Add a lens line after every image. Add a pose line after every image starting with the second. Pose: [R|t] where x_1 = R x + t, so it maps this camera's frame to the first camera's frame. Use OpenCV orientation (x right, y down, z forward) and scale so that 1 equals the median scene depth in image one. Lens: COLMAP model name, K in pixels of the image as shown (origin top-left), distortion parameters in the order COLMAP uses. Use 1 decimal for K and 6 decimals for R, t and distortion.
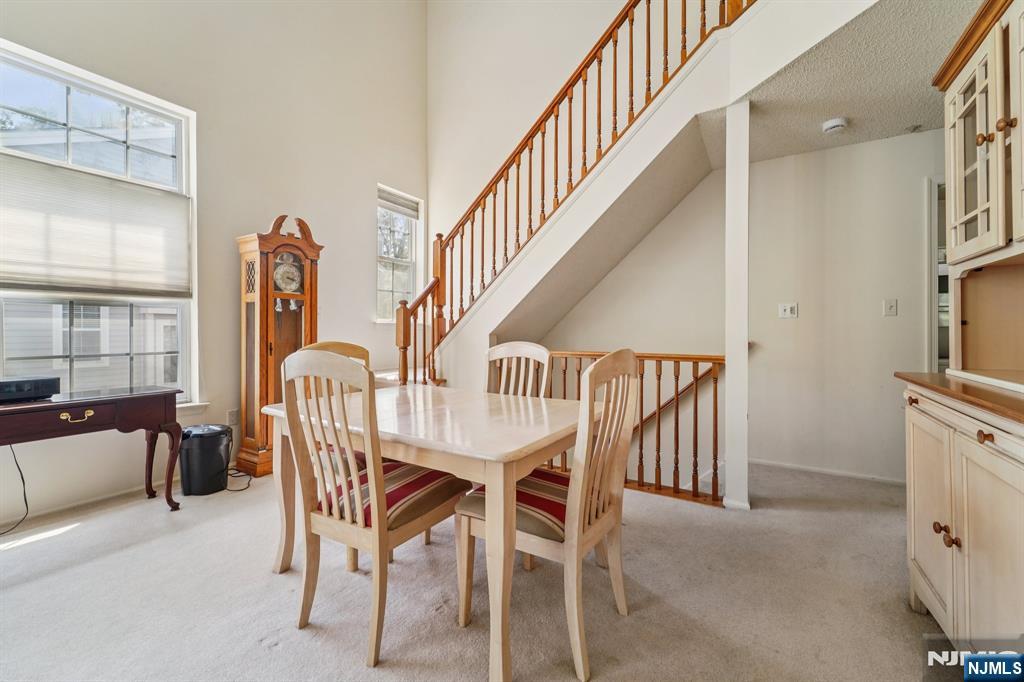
lens RADIAL K [[405.4, 0, 510.7], [0, 405.4, 334.3], [0, 0, 1]] dist [0.001154, 0.000162]
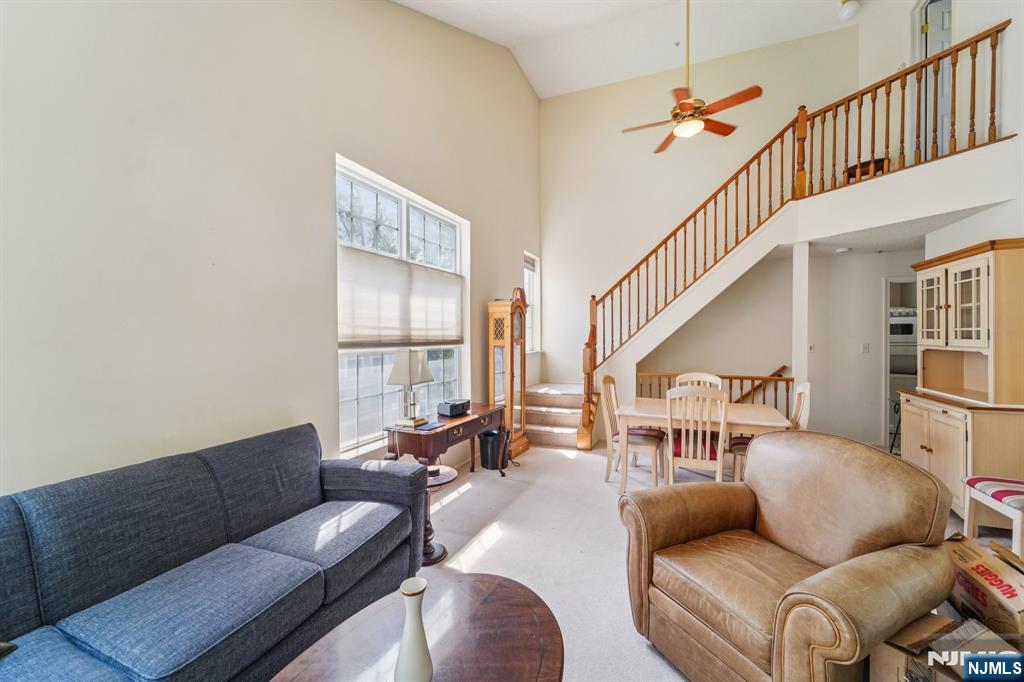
lens RADIAL K [[421.1, 0, 512.0], [0, 421.1, 341.0], [0, 0, 1]] dist [-0.000493, 0.032355]
pose [[0.985937, -0.004590, 0.167052, -0.975125], [0.003990, 0.999984, 0.003930, -0.117193], [-0.167068, -0.003208, 0.985940, -0.637514]]
